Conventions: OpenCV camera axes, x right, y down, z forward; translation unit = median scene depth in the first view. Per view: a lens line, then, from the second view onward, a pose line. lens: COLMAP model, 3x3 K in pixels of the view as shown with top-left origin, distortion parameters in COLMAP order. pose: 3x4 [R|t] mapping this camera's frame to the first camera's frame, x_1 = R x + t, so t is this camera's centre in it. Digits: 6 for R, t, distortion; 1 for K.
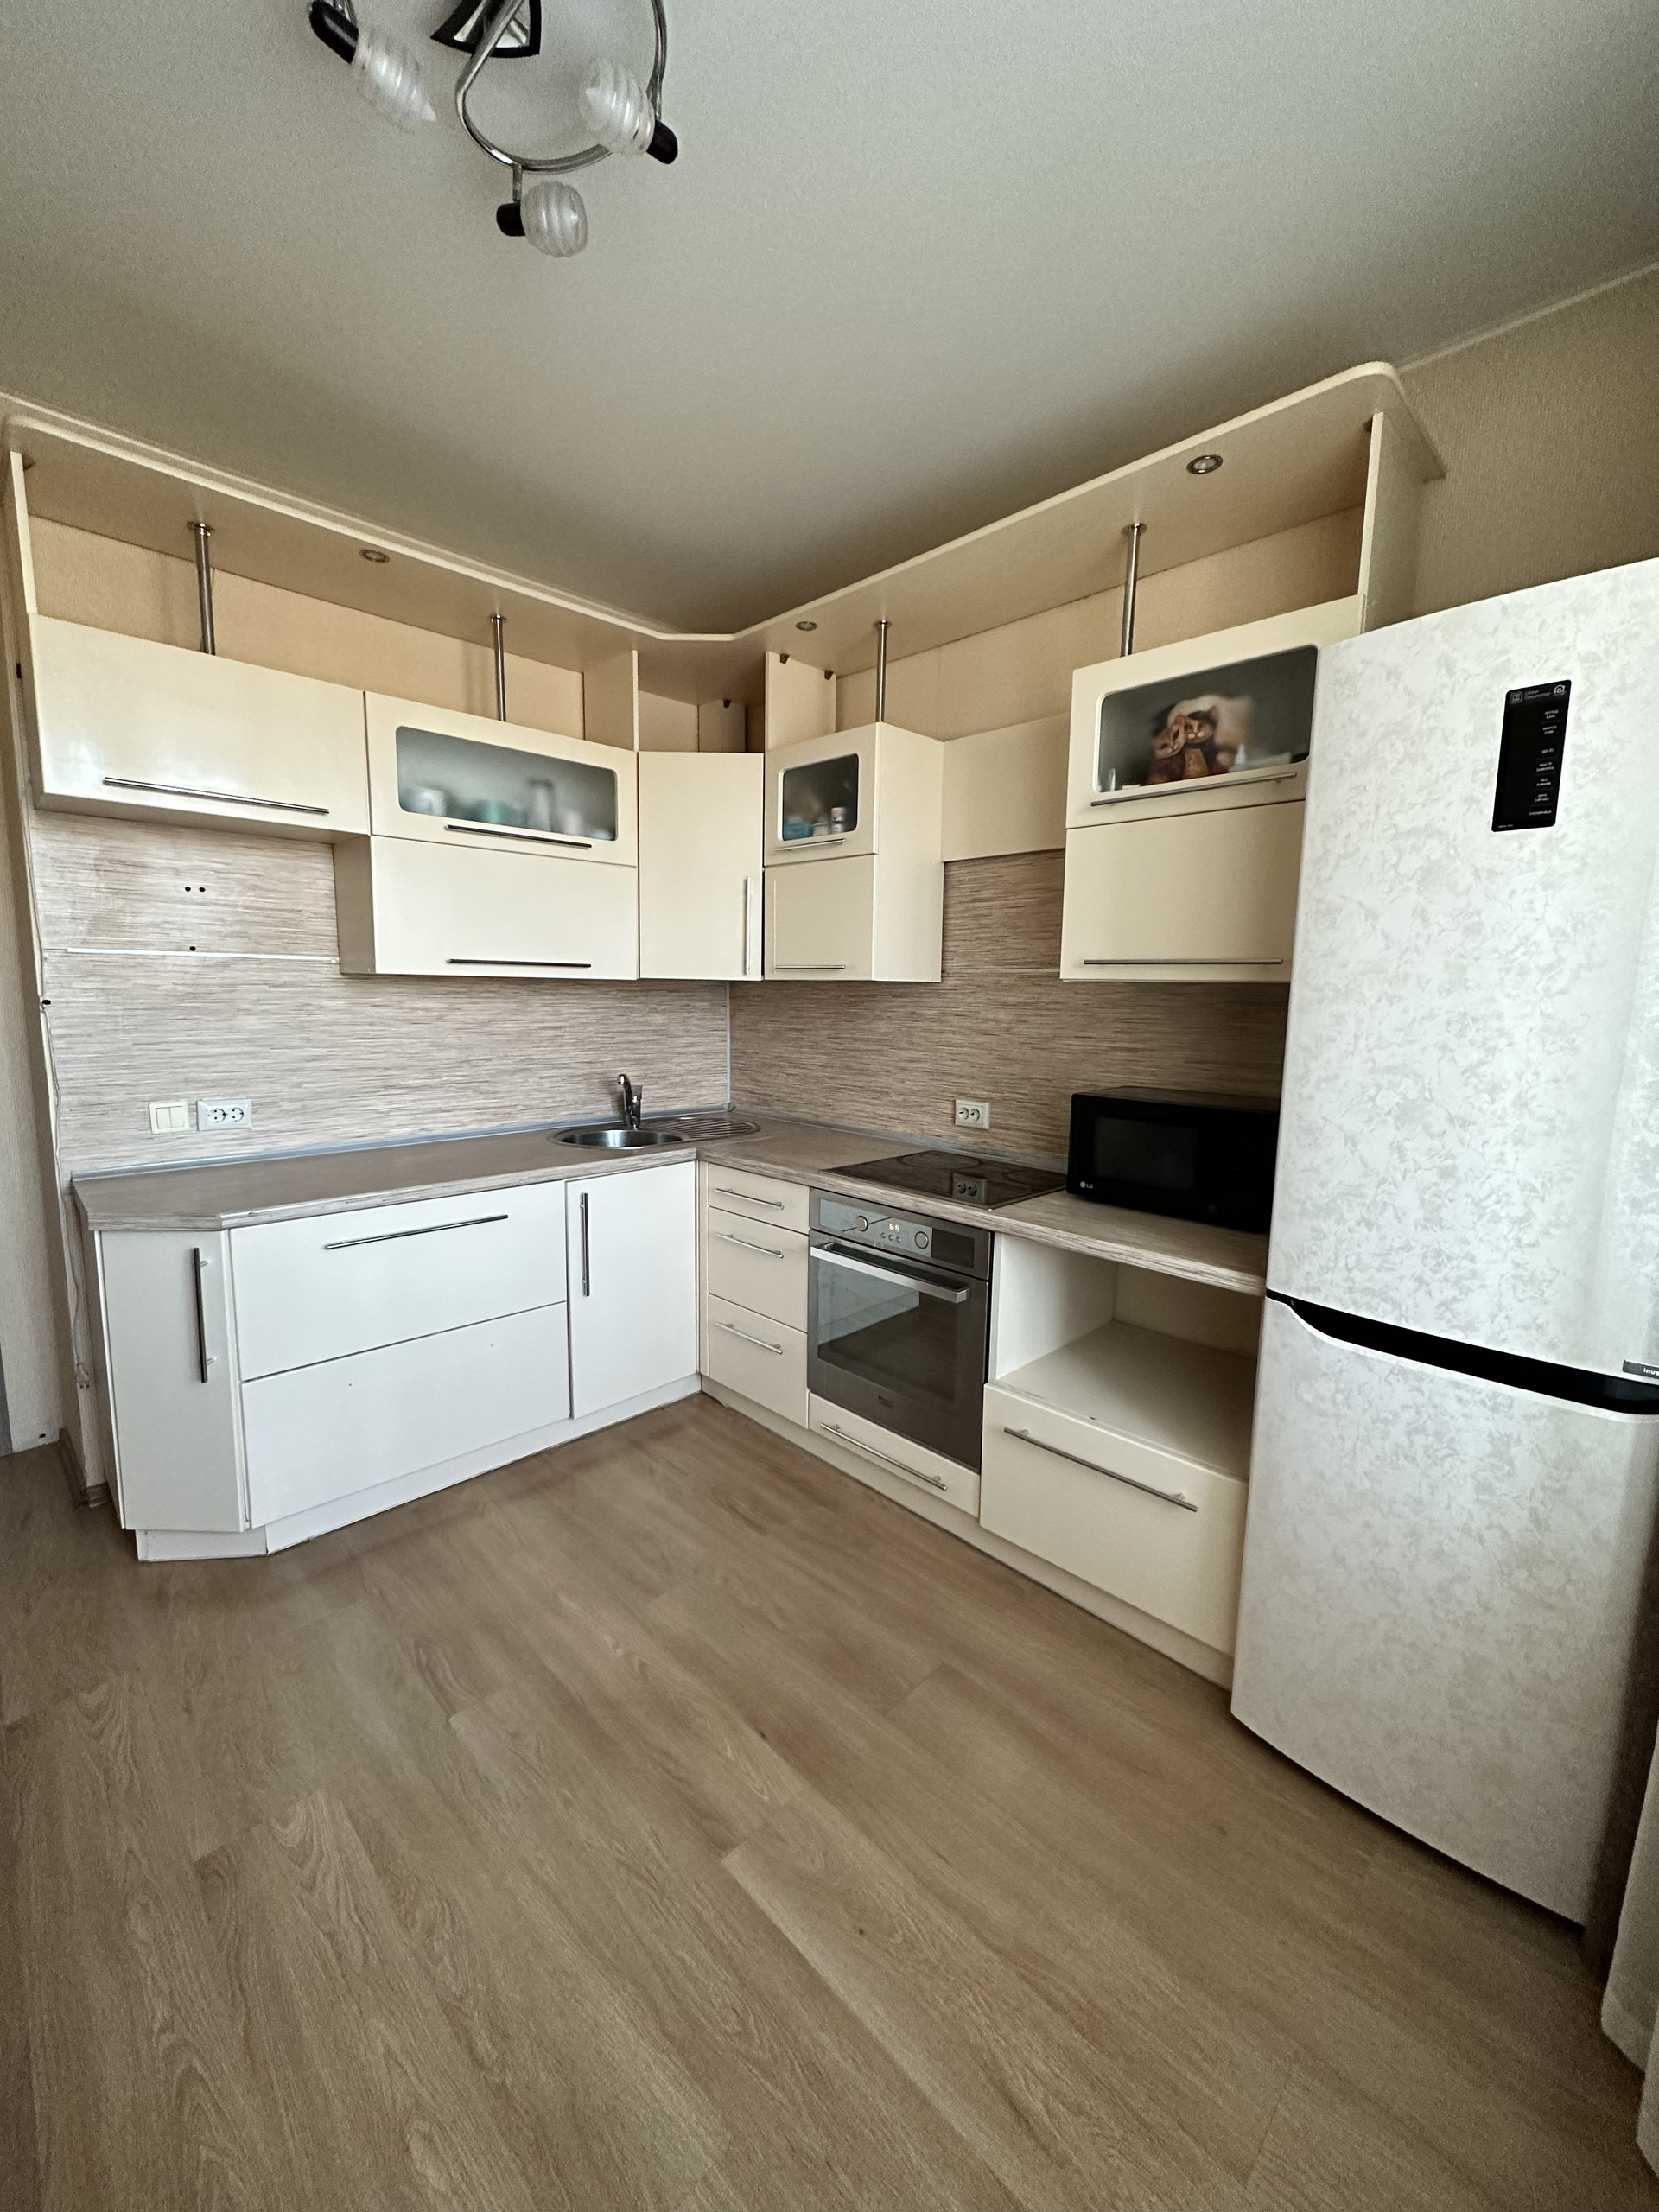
lens RADIAL K [[881.8, 0, 833.2], [0, 881.8, 1104.0], [0, 0, 1]] dist [-0.003216, -0.000103]
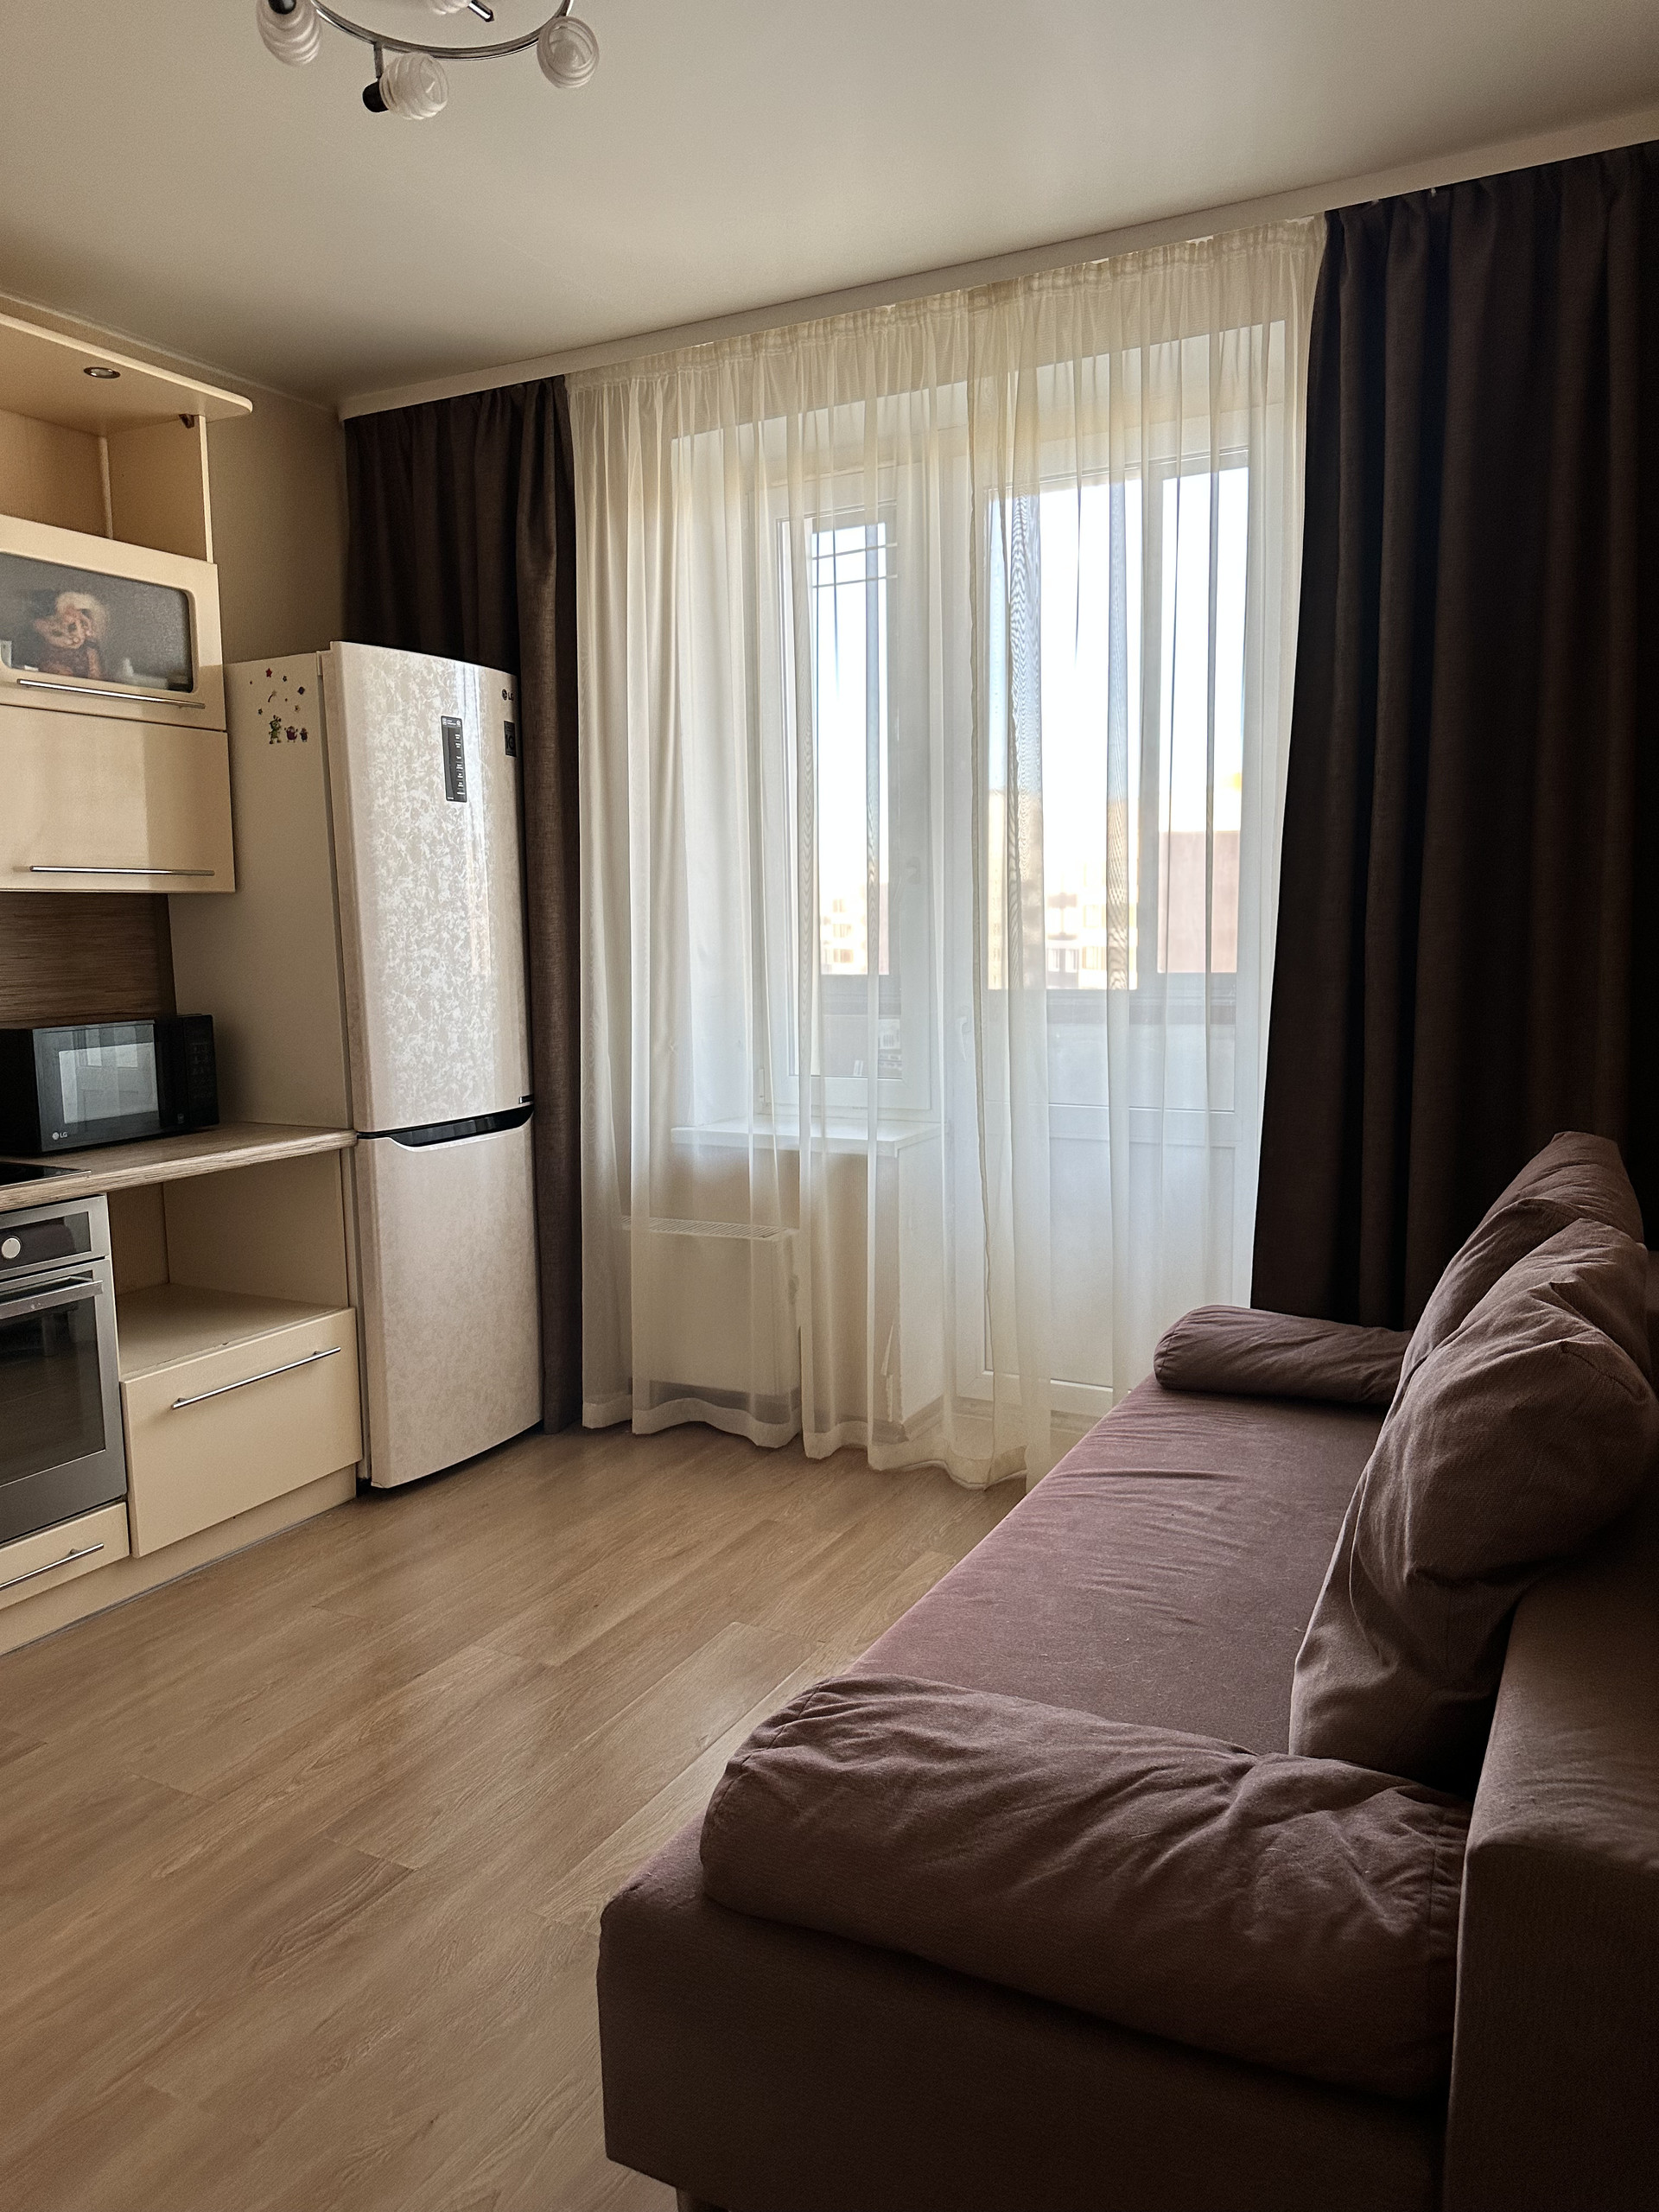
lens RADIAL K [[1599.2, 0, 830.9], [0, 1599.2, 1105.8], [0, 0, 1]] dist [0.054120, -0.032076]
pose [[-0.295777, -0.122791, 0.947332, -1.550993], [0.137444, 0.975915, 0.169408, -0.106543], [-0.945318, 0.180312, -0.271776, 0.808686]]
